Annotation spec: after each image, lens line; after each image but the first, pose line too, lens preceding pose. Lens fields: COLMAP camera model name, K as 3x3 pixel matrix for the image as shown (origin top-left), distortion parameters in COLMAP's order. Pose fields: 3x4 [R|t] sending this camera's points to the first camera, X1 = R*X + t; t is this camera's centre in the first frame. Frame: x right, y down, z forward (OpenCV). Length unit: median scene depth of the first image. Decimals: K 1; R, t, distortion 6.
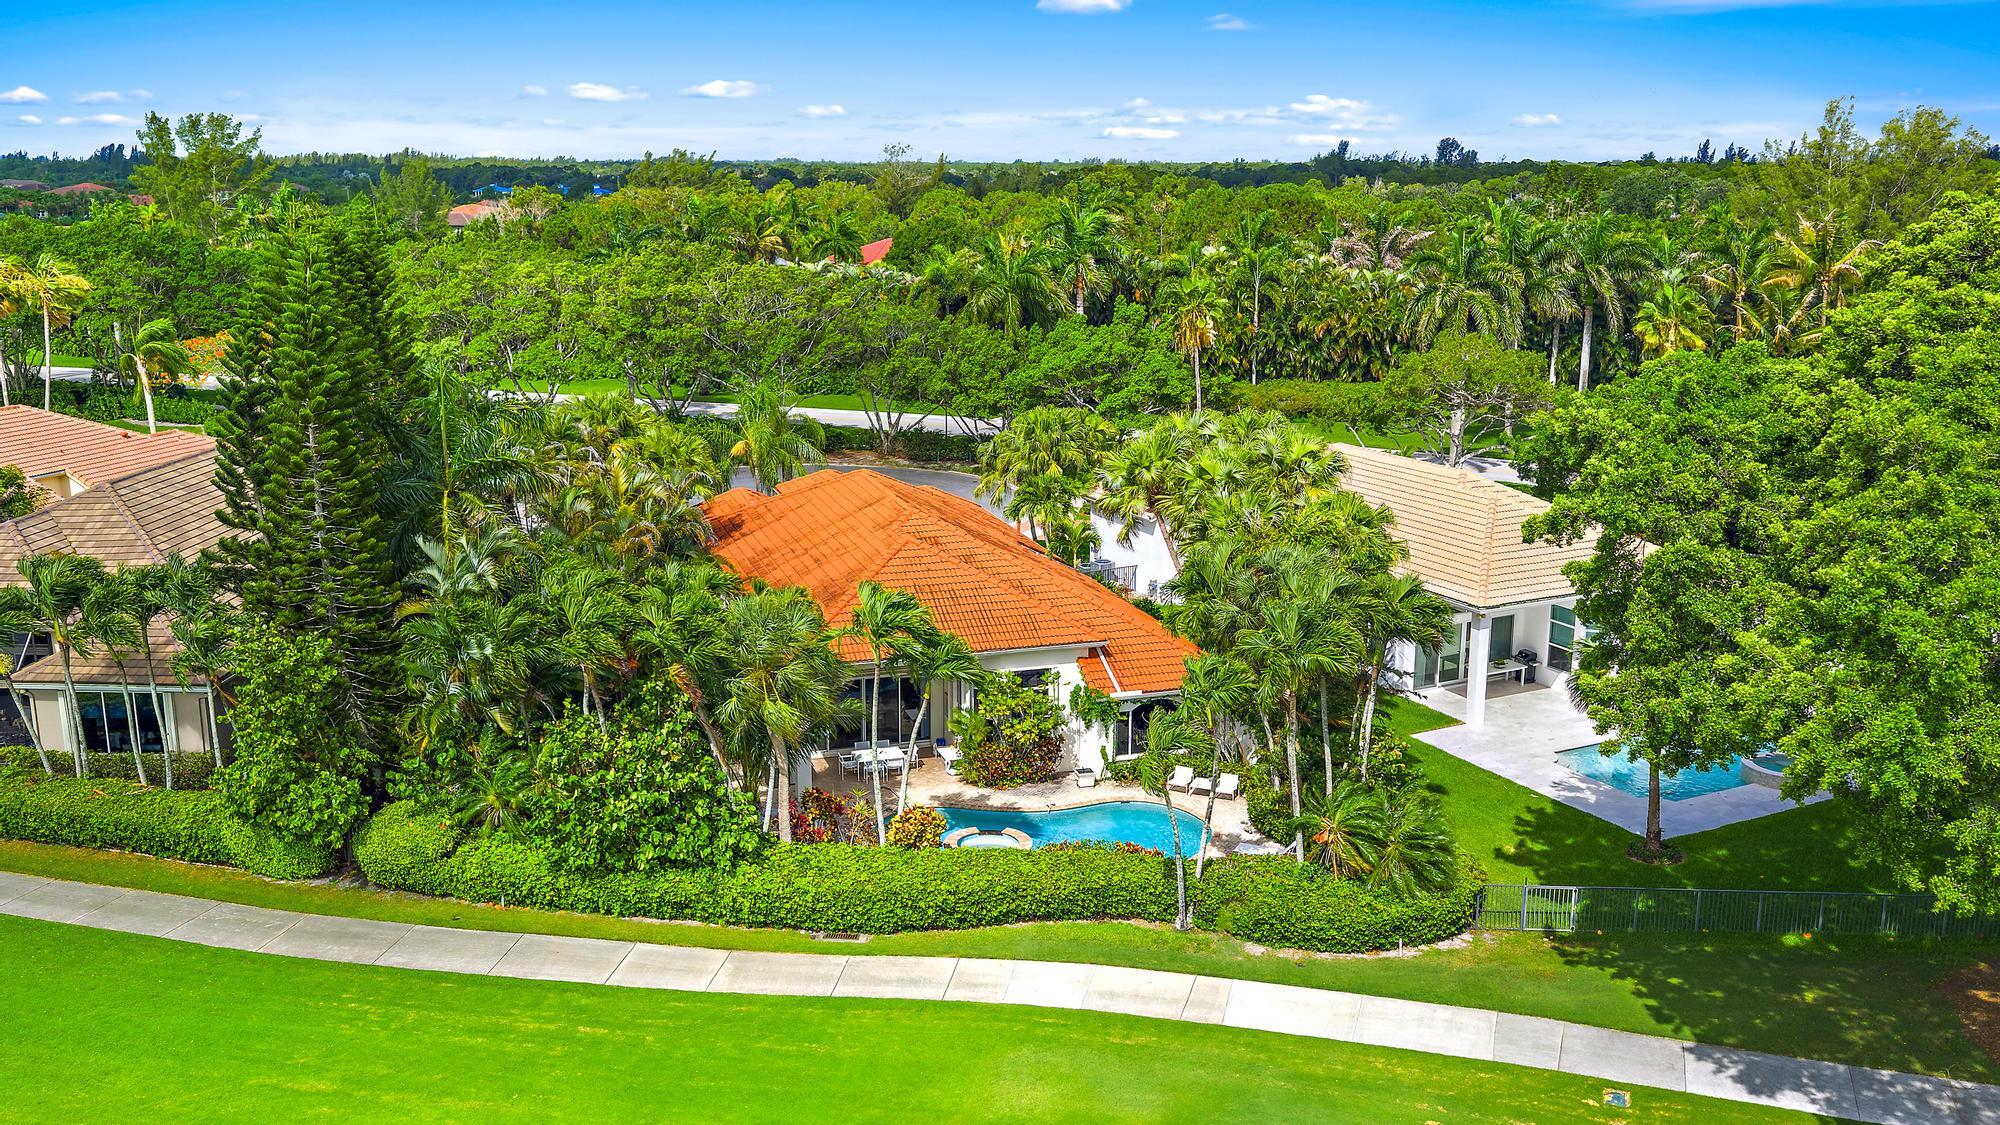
lens RADIAL K [[1726.7, 0, 1000.0], [0, 1726.7, 562.5], [0, 0, 1]] dist [0.044577, -0.092609]
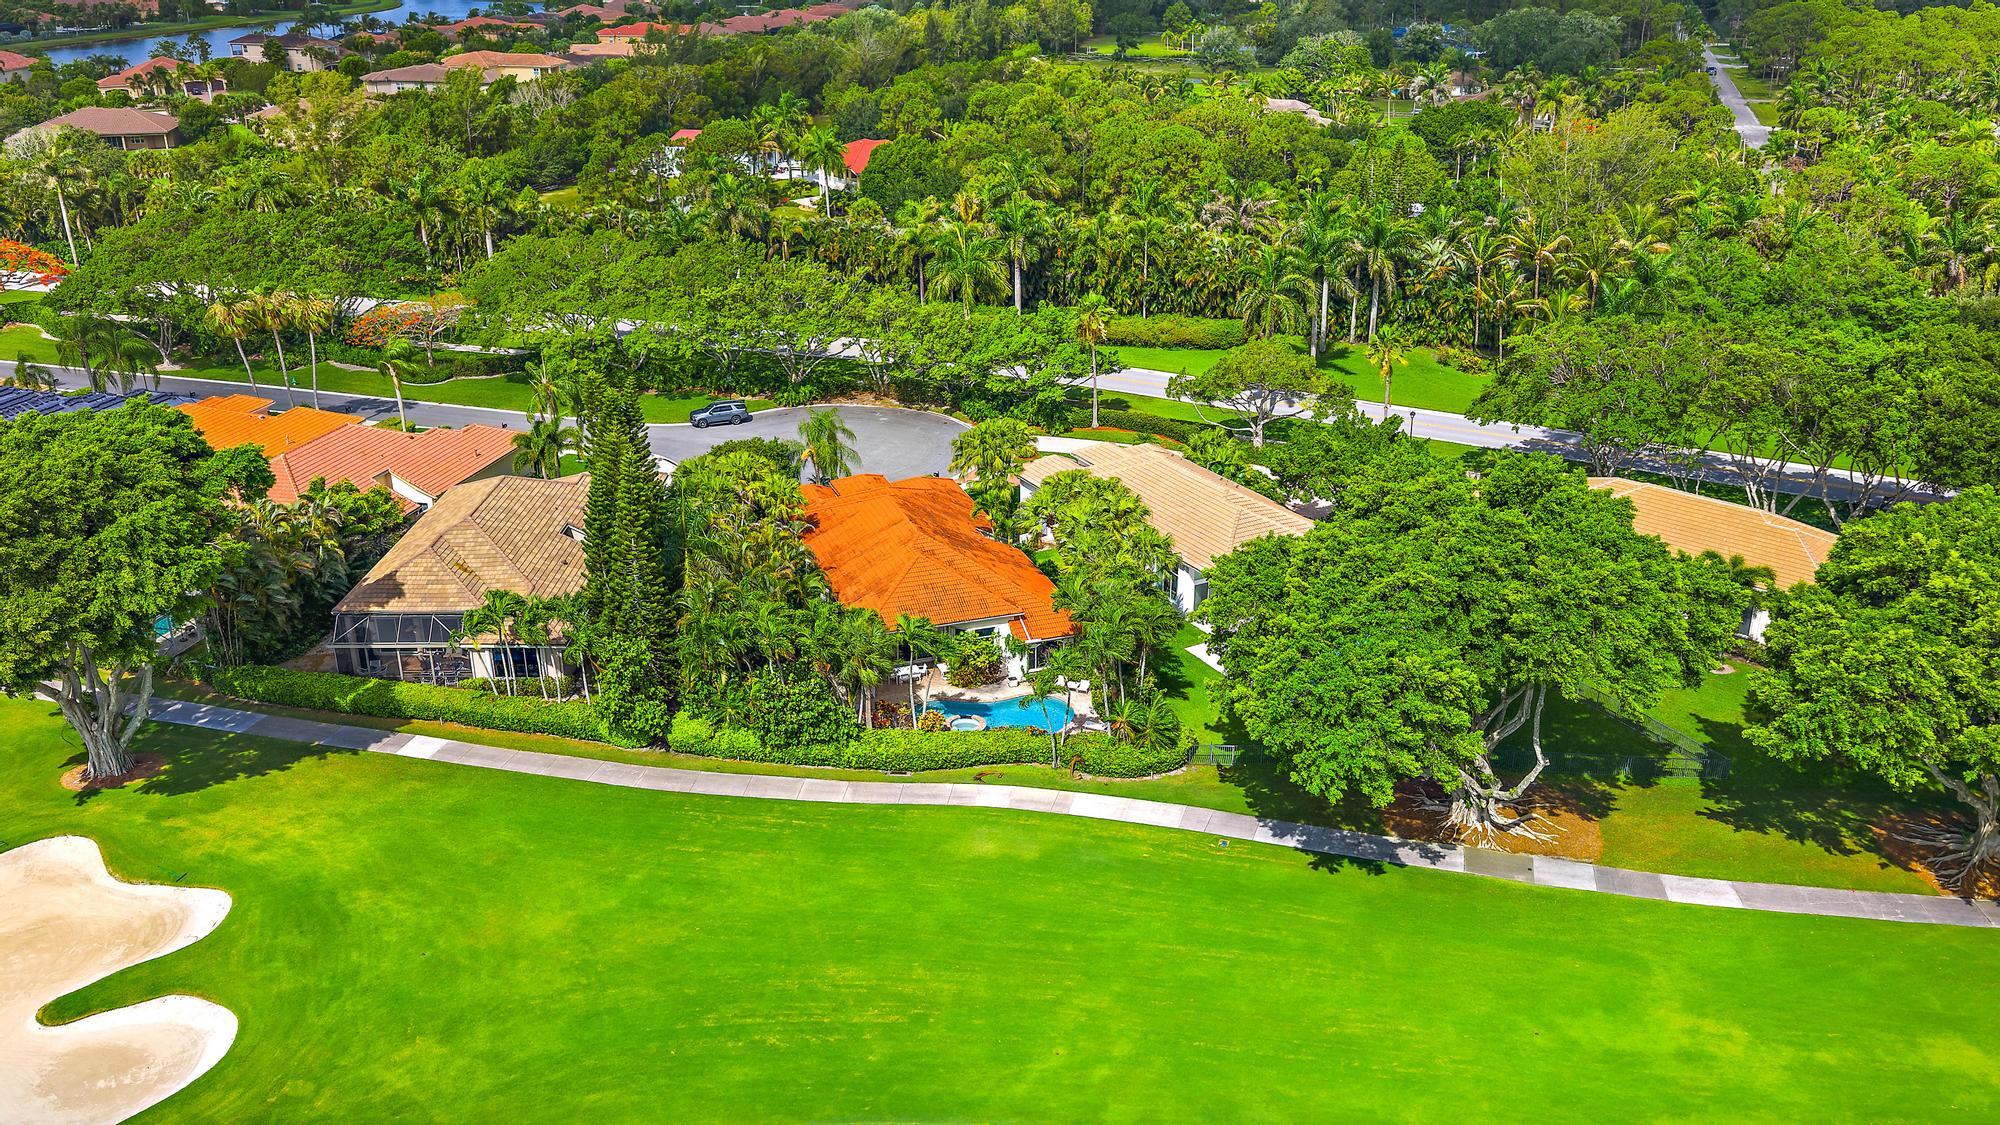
lens RADIAL K [[1726.7, 0, 1000.0], [0, 1726.7, 562.5], [0, 0, 1]] dist [0.044577, -0.092609]
pose [[0.999567, -0.016546, 0.024328, -0.012517], [0.012213, 0.985614, 0.168571, -0.392562], [-0.026767, -0.168201, 0.985389, -1.052347]]
